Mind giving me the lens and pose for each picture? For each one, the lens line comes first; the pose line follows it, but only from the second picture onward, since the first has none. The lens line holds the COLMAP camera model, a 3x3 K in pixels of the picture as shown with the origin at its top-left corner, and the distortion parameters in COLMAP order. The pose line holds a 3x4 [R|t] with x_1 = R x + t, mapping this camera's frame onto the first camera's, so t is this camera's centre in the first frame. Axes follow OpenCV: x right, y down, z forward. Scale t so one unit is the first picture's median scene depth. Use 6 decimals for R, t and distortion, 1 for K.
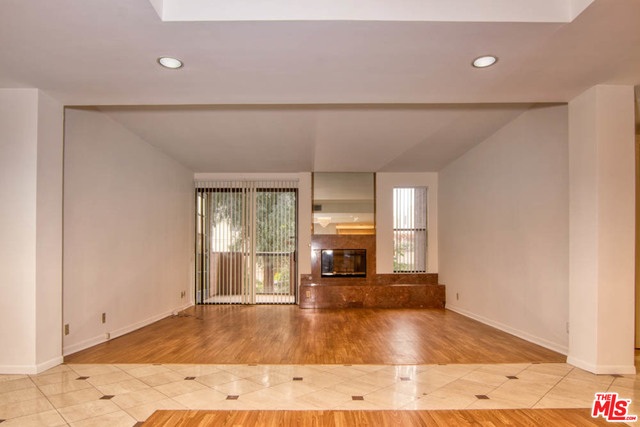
lens RADIAL K [[386.6, 0, 314.2], [0, 386.6, 254.4], [0, 0, 1]] dist [-0.013457, -0.004794]
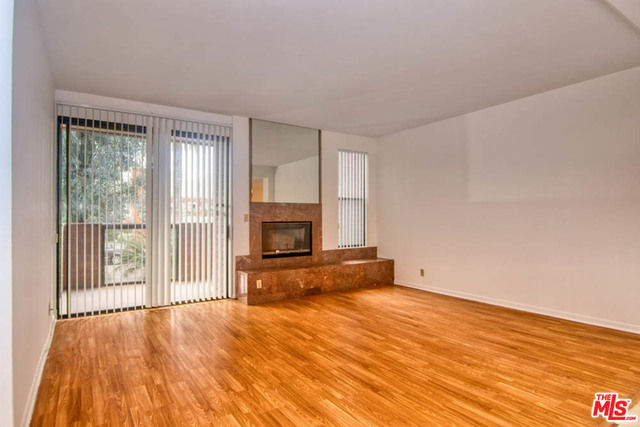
lens RADIAL K [[363.2, 0, 326.3], [0, 363.2, 217.5], [0, 0, 1]] dist [-0.007845, -0.008462]
pose [[0.831396, 0.001455, 0.555678, -0.290869], [-0.002631, 0.999996, 0.001318, -0.024138], [-0.555674, -0.002558, 0.831397, 0.359067]]
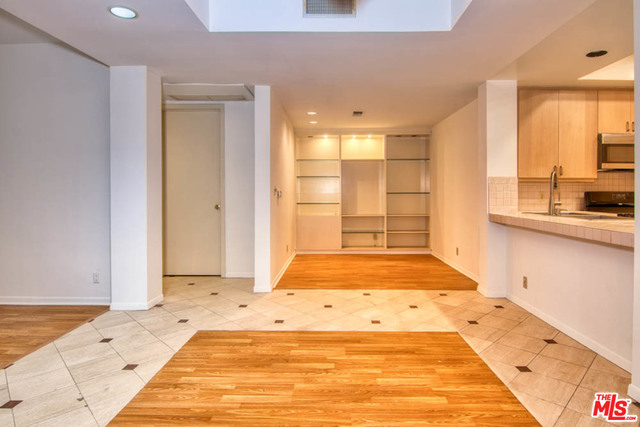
lens RADIAL K [[363.2, 0, 335.7], [0, 363.2, 195.5], [0, 0, 1]] dist [-0.007845, -0.008462]
pose [[-0.002902, -0.010299, 0.999943, -0.167620], [-0.003108, 0.999942, 0.010290, -0.024351], [-0.999991, -0.003078, -0.002934, 0.181296]]
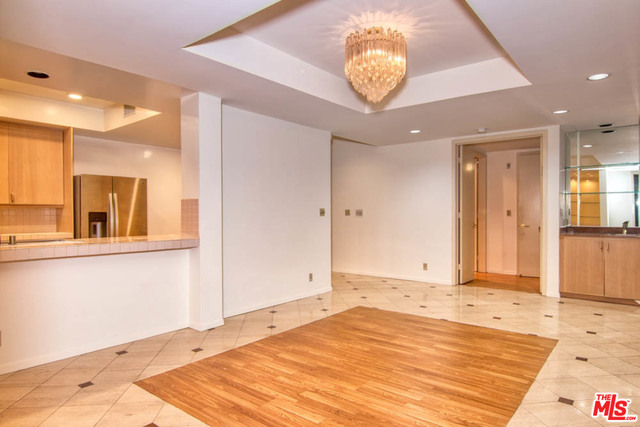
lens RADIAL K [[386.6, 0, 319.3], [0, 386.6, 215.3], [0, 0, 1]] dist [-0.013457, -0.004794]
pose [[-0.638389, 0.003184, -0.769707, 0.420684], [0.008444, 0.999960, -0.002866, -0.020475], [0.769668, -0.008329, -0.638390, 0.412901]]
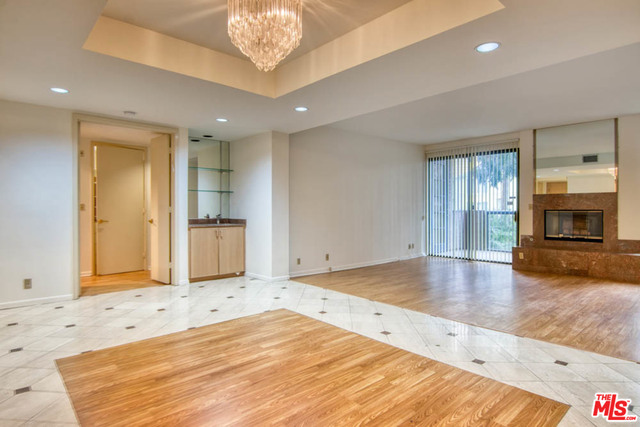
lens RADIAL K [[363.2, 0, 315.3], [0, 363.2, 207.2], [0, 0, 1]] dist [-0.007845, -0.008462]
pose [[0.662203, -0.000972, -0.749324, 0.329967], [0.004645, 0.999985, 0.002809, -0.026204], [0.749310, -0.005341, 0.662198, -0.008122]]
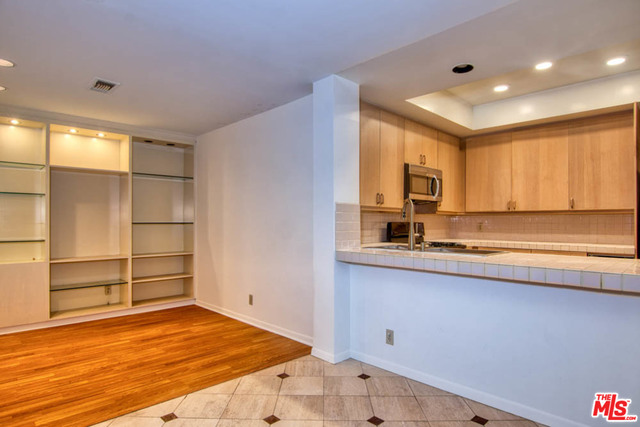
lens RADIAL K [[363.2, 0, 319.8], [0, 363.2, 221.1], [0, 0, 1]] dist [-0.007845, -0.008462]
pose [[-0.693414, 0.000517, 0.720539, 0.100289], [-0.006214, 0.999958, -0.006698, -0.023168], [-0.720512, -0.009122, -0.693382, 0.247800]]
